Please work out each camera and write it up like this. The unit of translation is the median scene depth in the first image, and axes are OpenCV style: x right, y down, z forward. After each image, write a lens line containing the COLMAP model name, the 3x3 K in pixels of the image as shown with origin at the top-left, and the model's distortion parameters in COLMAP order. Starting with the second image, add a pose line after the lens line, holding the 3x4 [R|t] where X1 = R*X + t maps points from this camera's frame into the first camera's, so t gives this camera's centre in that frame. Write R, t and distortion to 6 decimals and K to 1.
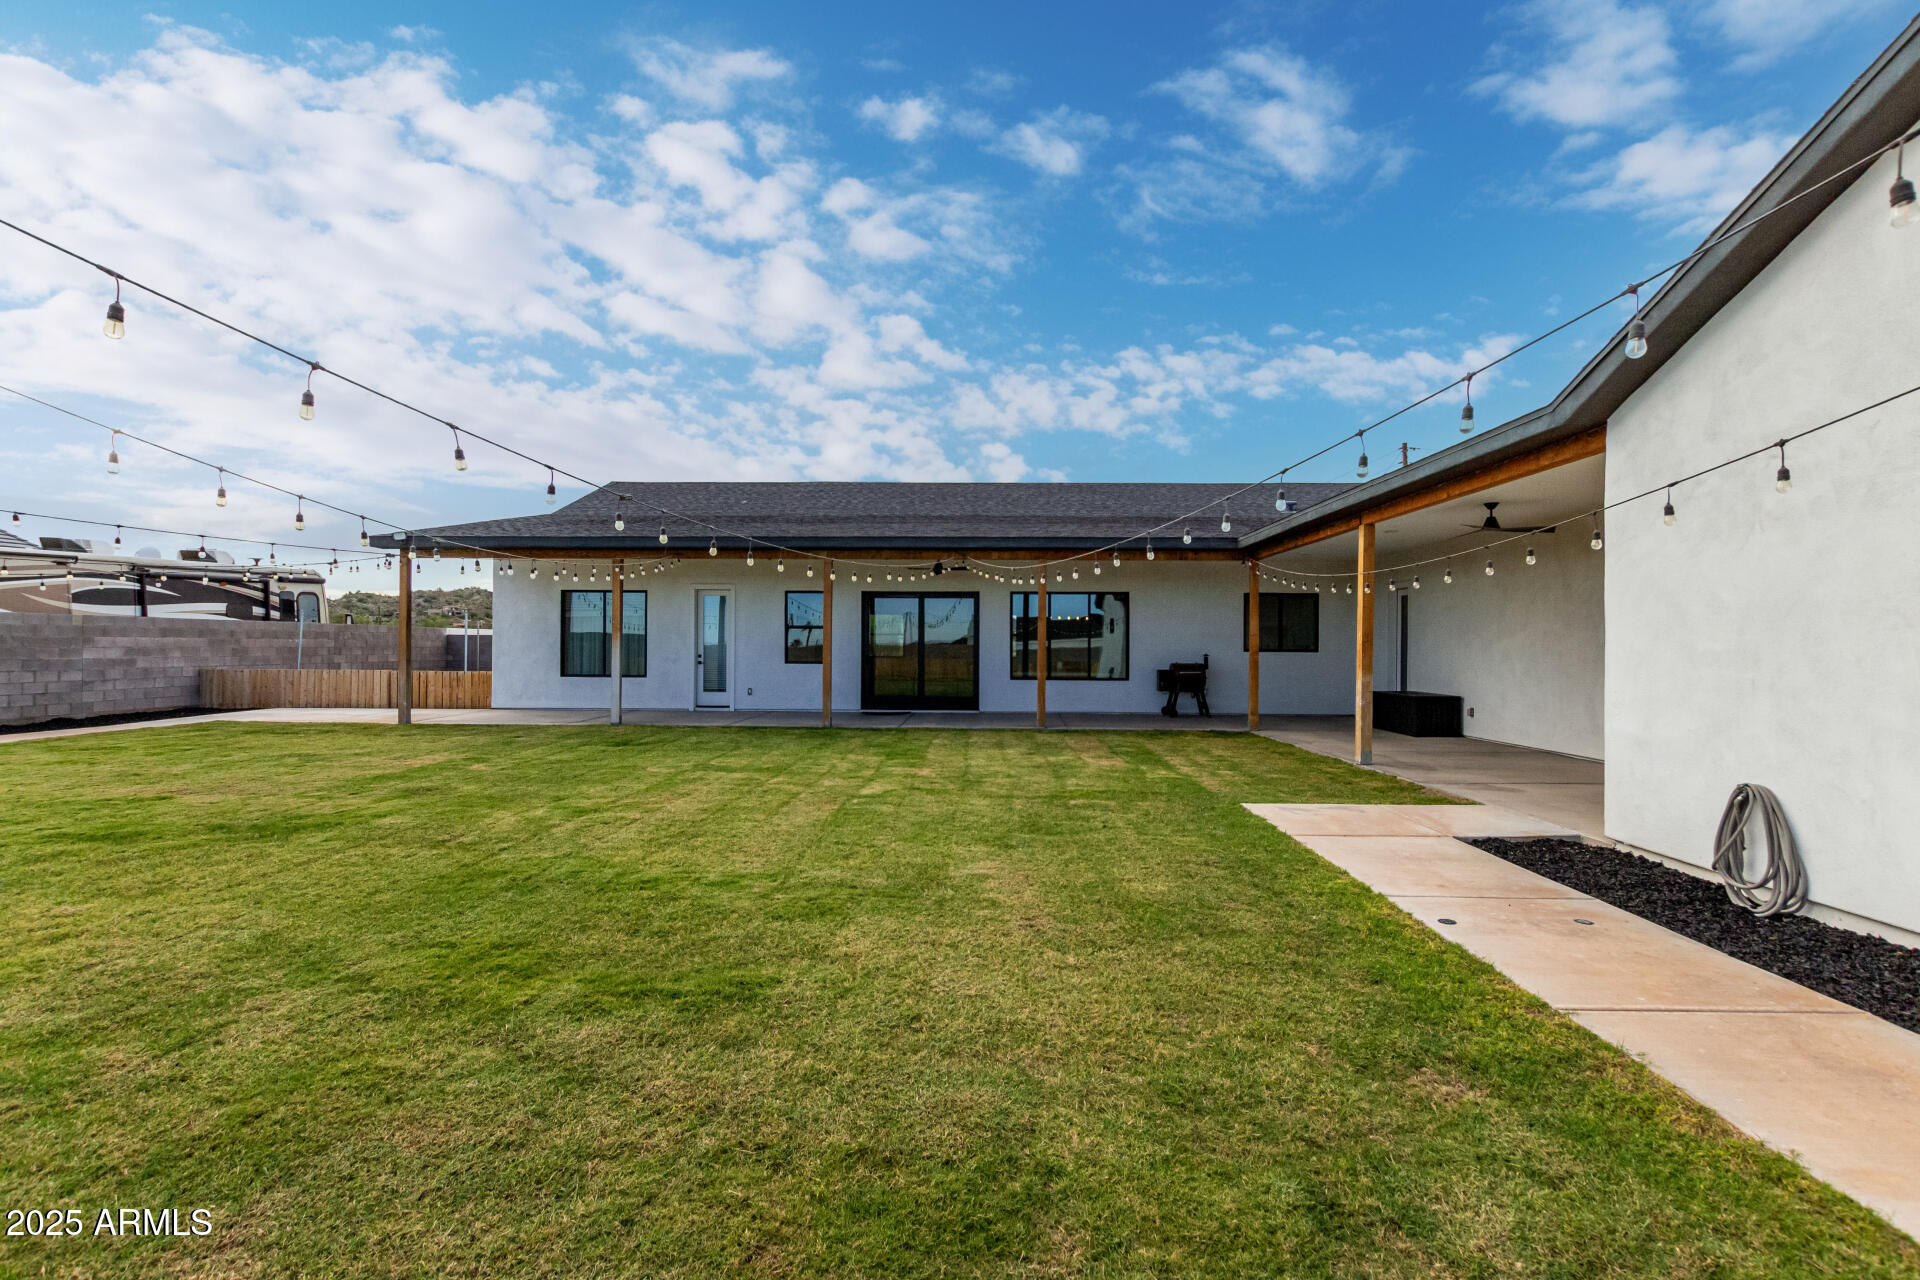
lens RADIAL K [[886.8, 0, 944.3], [0, 886.8, 643.8], [0, 0, 1]] dist [0.002189, -0.000193]
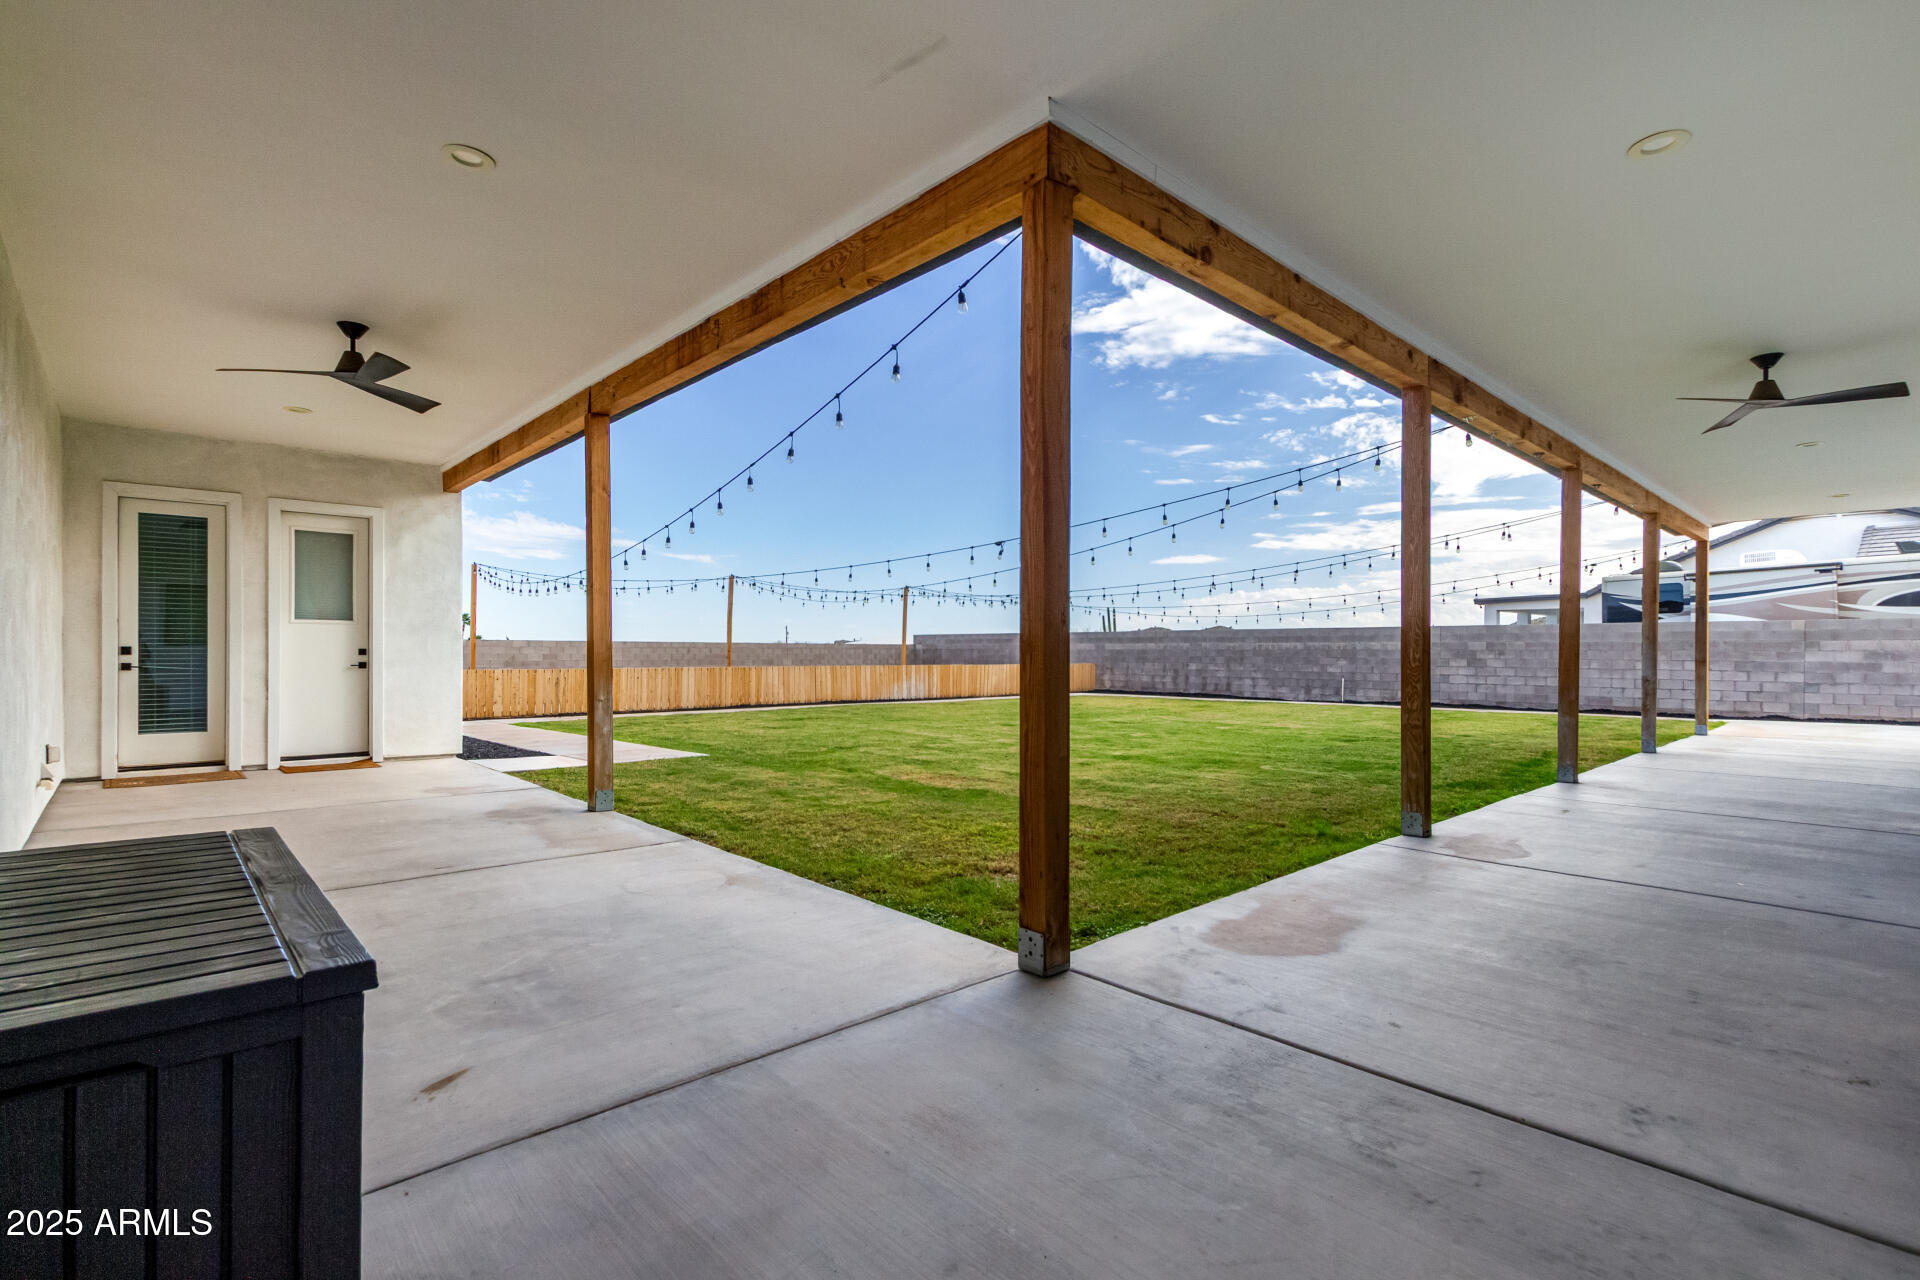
lens RADIAL K [[886.8, 0, 961.6], [0, 886.8, 645.6], [0, 0, 1]] dist [0.002189, -0.000193]
pose [[-0.703013, -0.008042, -0.711132, 0.465998], [-0.004059, 0.999965, -0.007296, 0.009542], [0.711166, -0.002243, -0.703021, 1.025747]]
